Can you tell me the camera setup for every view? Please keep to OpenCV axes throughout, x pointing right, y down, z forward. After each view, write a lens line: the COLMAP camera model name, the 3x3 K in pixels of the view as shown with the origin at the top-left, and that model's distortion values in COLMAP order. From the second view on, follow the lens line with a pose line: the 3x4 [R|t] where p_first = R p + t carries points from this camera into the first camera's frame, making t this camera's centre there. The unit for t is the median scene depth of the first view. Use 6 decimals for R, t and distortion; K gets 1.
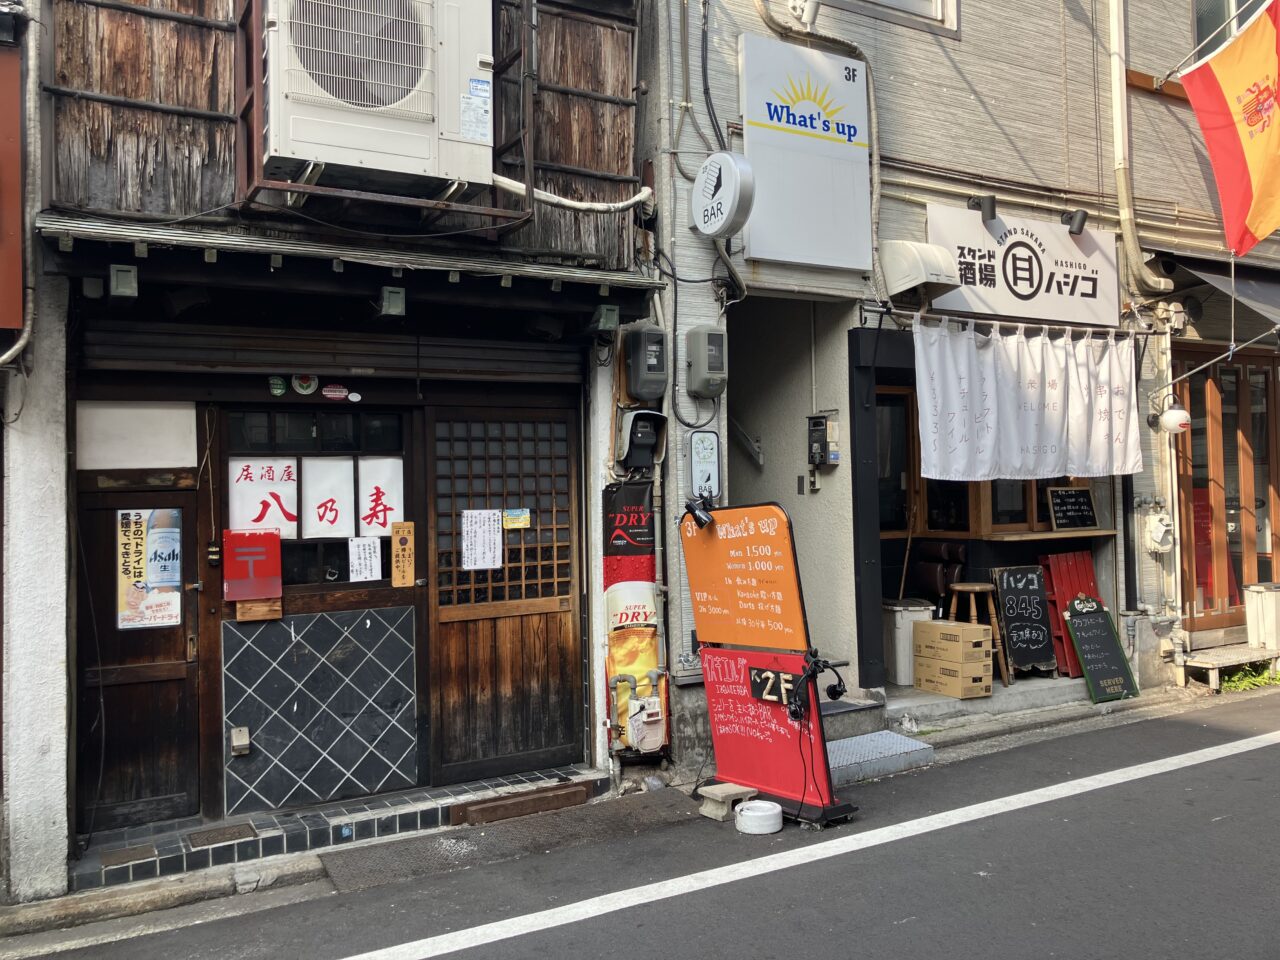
lens RADIAL K [[1042.3, 0, 643.3], [0, 1042.3, 448.9], [0, 0, 1]] dist [0.021053, -0.010085]
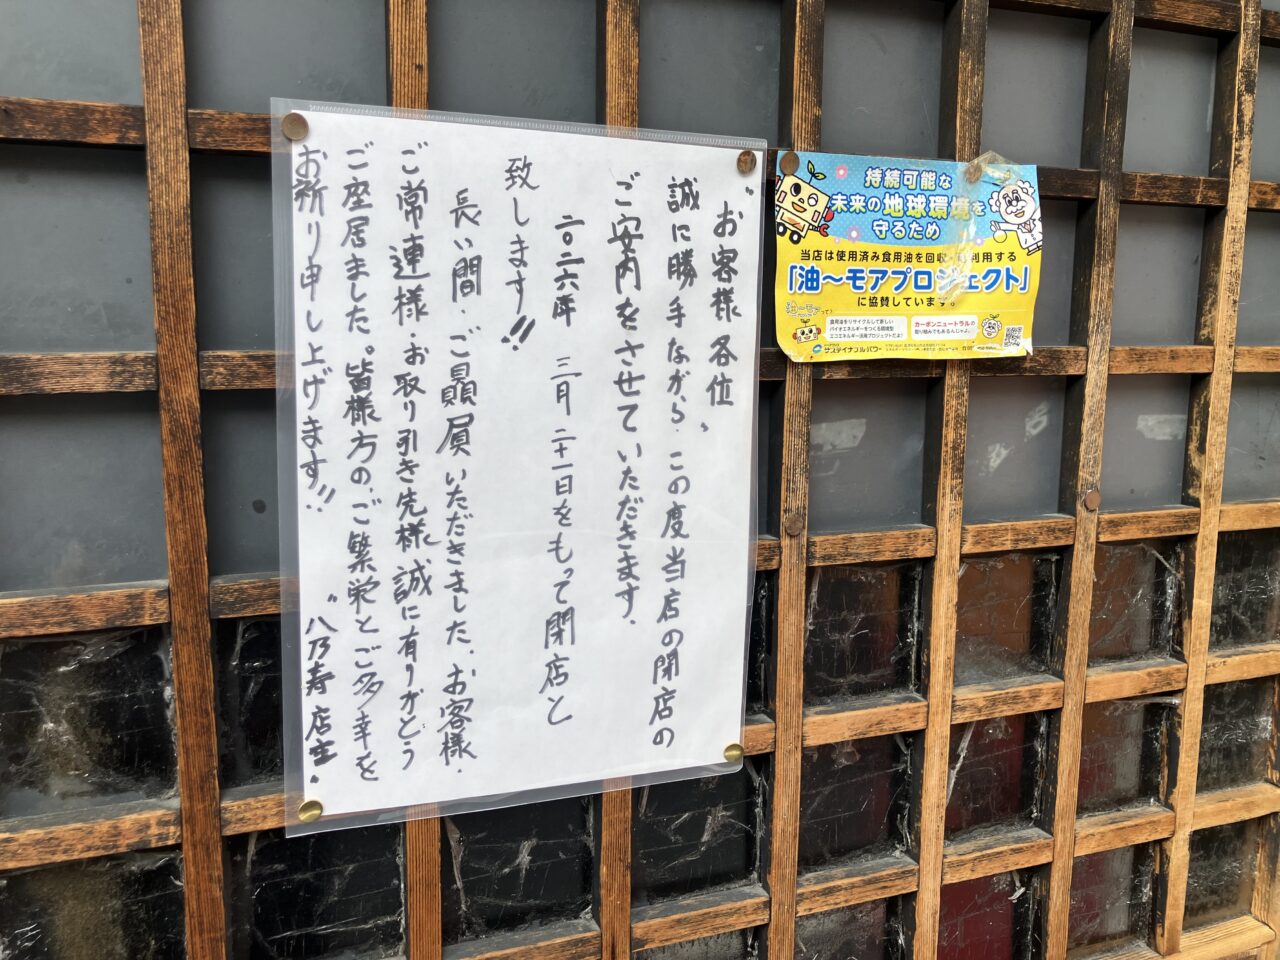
lens RADIAL K [[1048.0, 0, 639.6], [0, 1048.0, 453.7], [0, 0, 1]] dist [0.037319, -0.054373]
pose [[0.988017, 0.052995, -0.144964, -0.131819], [-0.027667, 0.984804, 0.171452, 0.068901], [0.151847, -0.165387, 0.974469, 0.903540]]
